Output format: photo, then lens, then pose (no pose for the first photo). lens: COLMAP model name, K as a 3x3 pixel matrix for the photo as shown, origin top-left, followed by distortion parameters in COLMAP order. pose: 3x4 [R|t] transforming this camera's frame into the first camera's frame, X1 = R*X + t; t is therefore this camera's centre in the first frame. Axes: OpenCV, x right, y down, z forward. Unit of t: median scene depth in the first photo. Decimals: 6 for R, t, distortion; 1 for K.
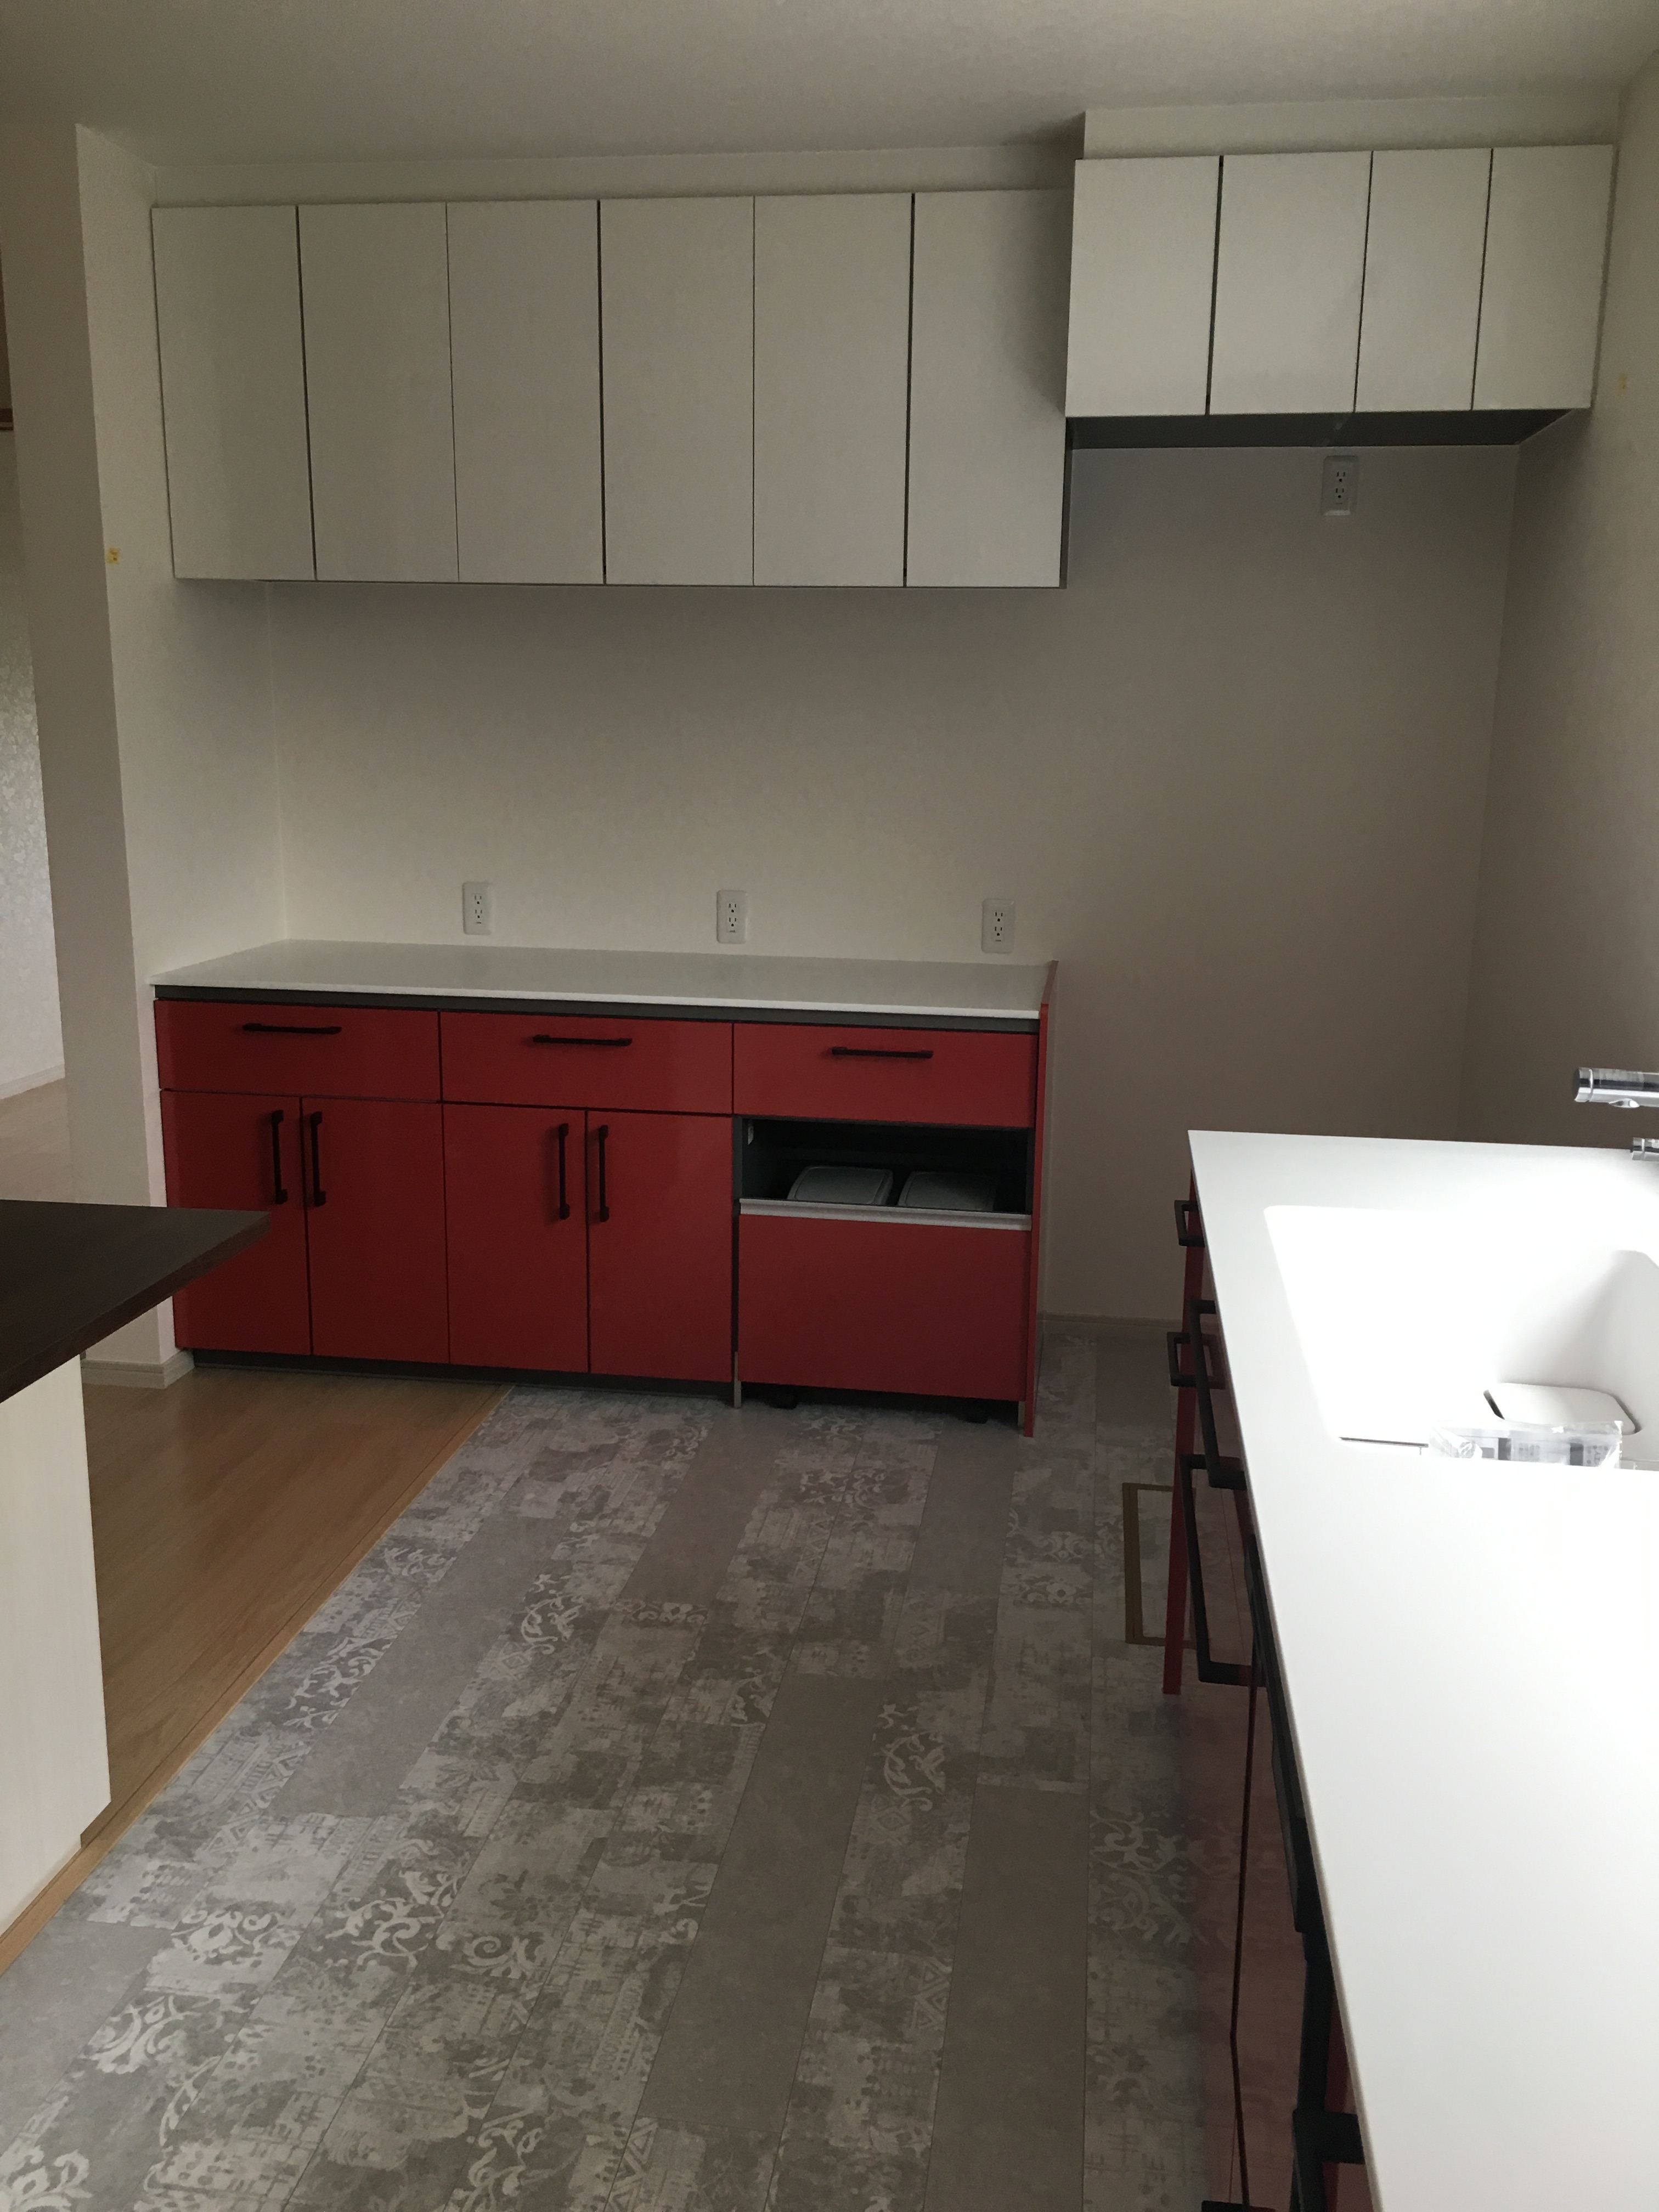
lens RADIAL K [[1884.8, 0, 829.5], [0, 1884.8, 1106.0], [0, 0, 1]] dist [0.082162, -0.127005]
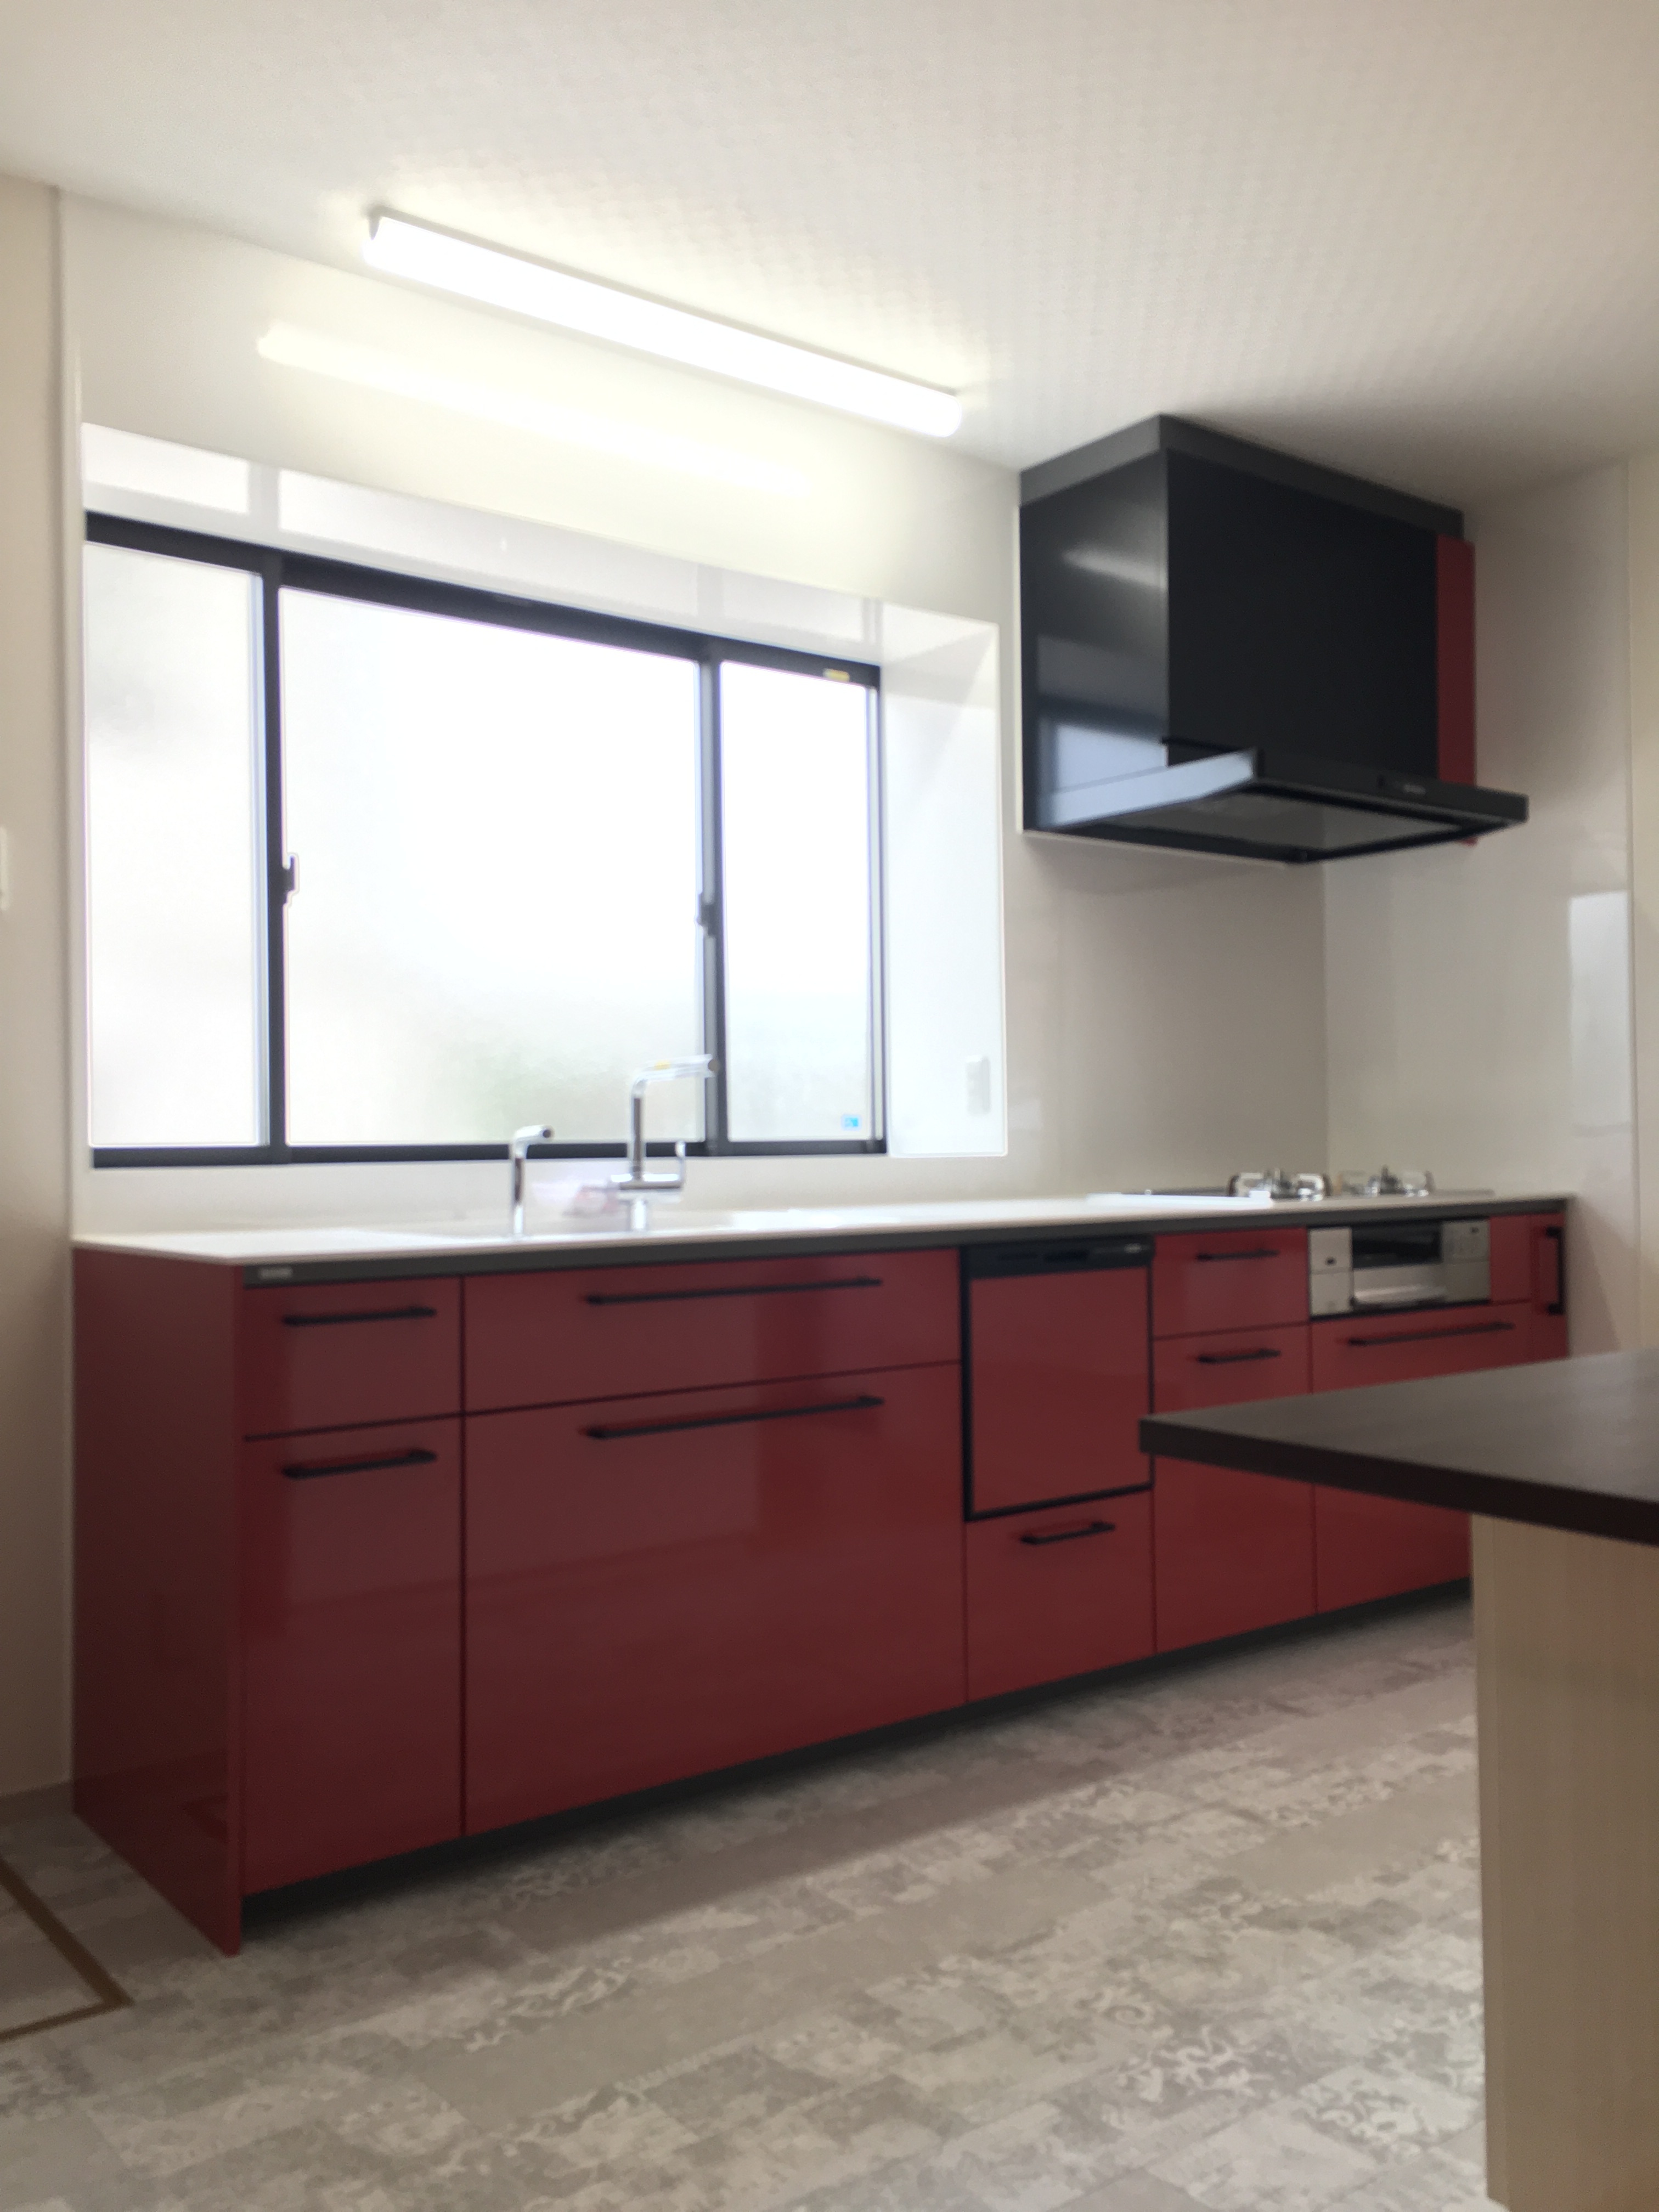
lens RADIAL K [[1884.8, 0, 829.5], [0, 1884.8, 1106.0], [0, 0, 1]] dist [0.082162, -0.127005]
pose [[-0.724819, 0.009223, 0.688878, -0.718009], [0.146546, 0.979091, 0.141083, -0.160340], [-0.673173, 0.203212, -0.711015, 1.651142]]
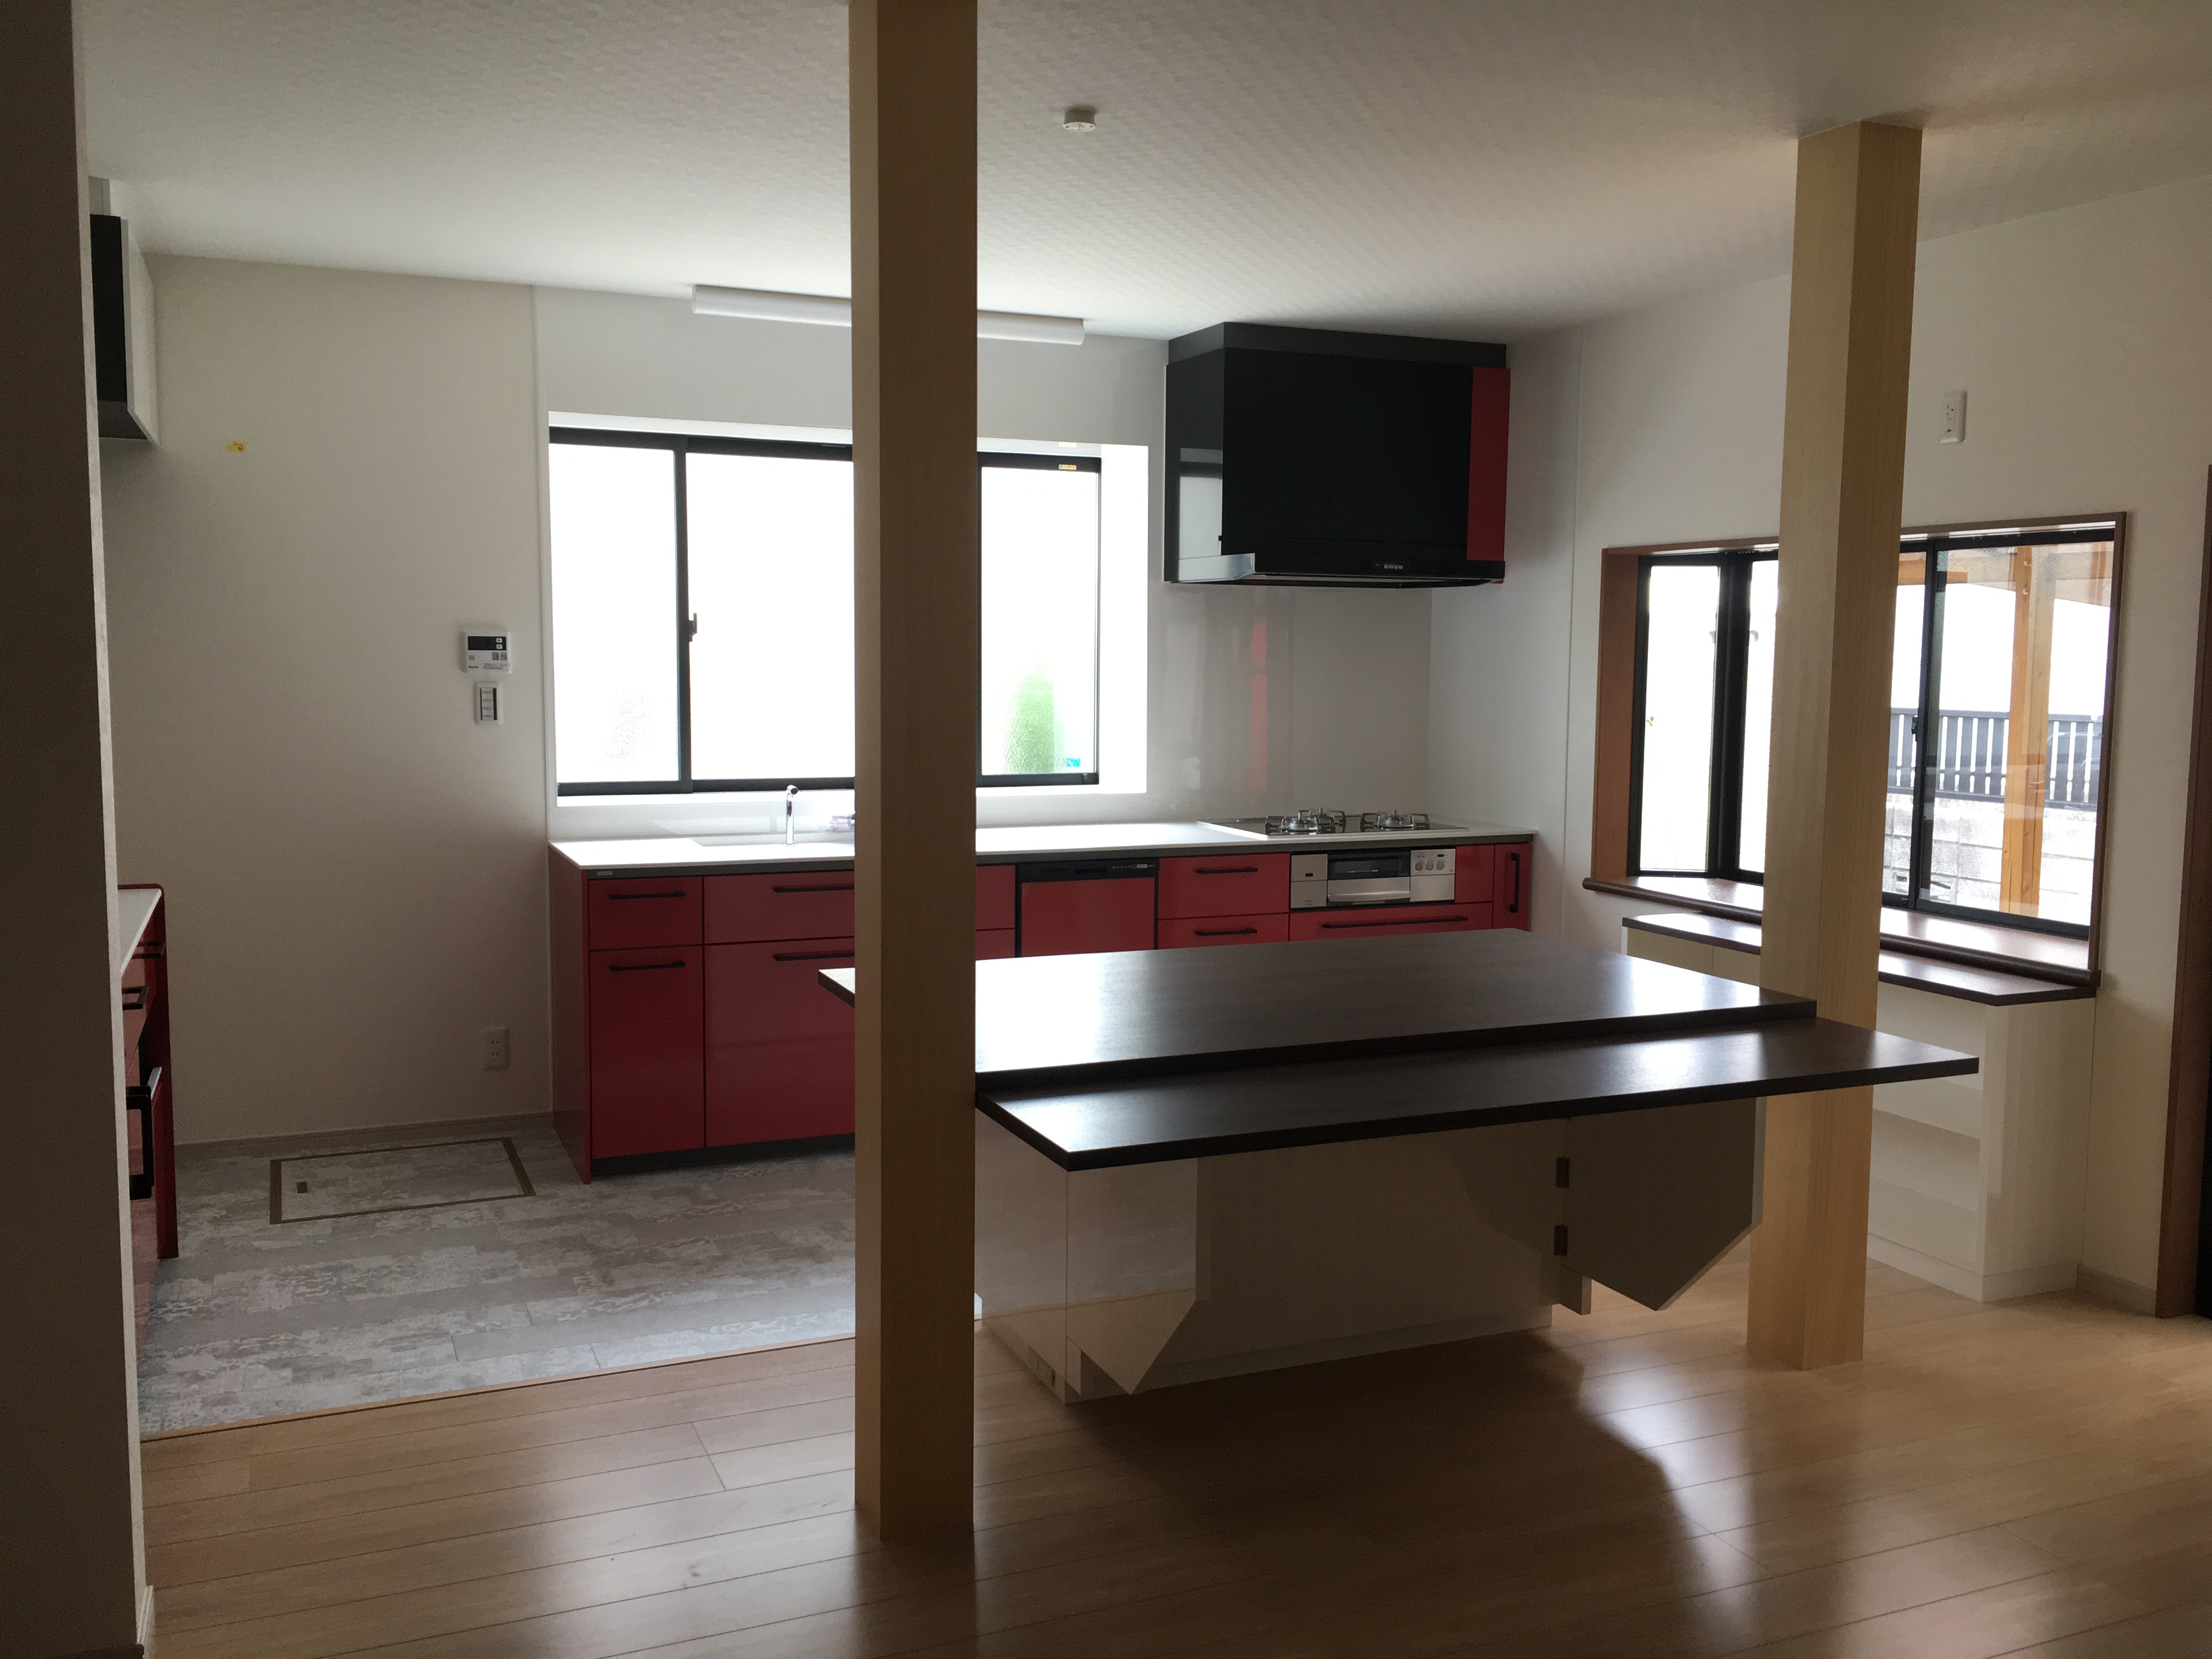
lens RADIAL K [[1930.6, 0, 1106.0], [0, 1930.6, 829.5], [0, 0, 1]] dist [0.078344, -0.123634]
pose [[-0.527394, -0.100219, 0.843689, -1.960400], [0.161768, 0.963008, 0.215515, -0.404948], [-0.834078, 0.250143, -0.491673, 1.737185]]
